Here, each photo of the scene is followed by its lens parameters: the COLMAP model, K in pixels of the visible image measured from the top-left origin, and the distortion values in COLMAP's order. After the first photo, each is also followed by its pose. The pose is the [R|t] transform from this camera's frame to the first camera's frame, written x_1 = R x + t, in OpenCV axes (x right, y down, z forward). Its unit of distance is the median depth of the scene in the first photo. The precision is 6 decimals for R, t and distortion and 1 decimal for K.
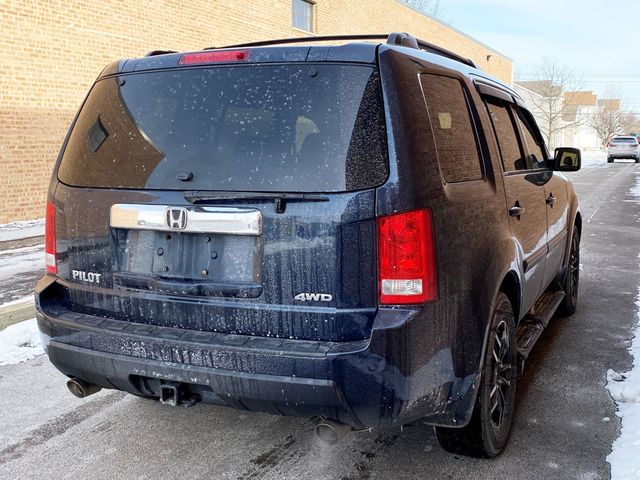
lens RADIAL K [[714.2, 0, 320.7], [0, 714.2, 239.6], [0, 0, 1]] dist [0.077060, 0.000000]
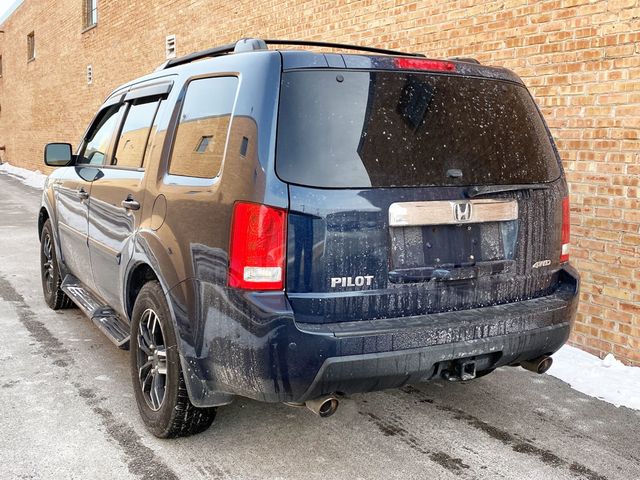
lens RADIAL K [[714.2, 0, 321.4], [0, 714.2, 238.8], [0, 0, 1]] dist [0.077060, 0.000000]
pose [[0.548378, -0.086493, 0.831746, -1.201559], [0.084278, 0.995289, 0.047935, -0.056634], [-0.831973, 0.043812, 0.553083, 0.546661]]
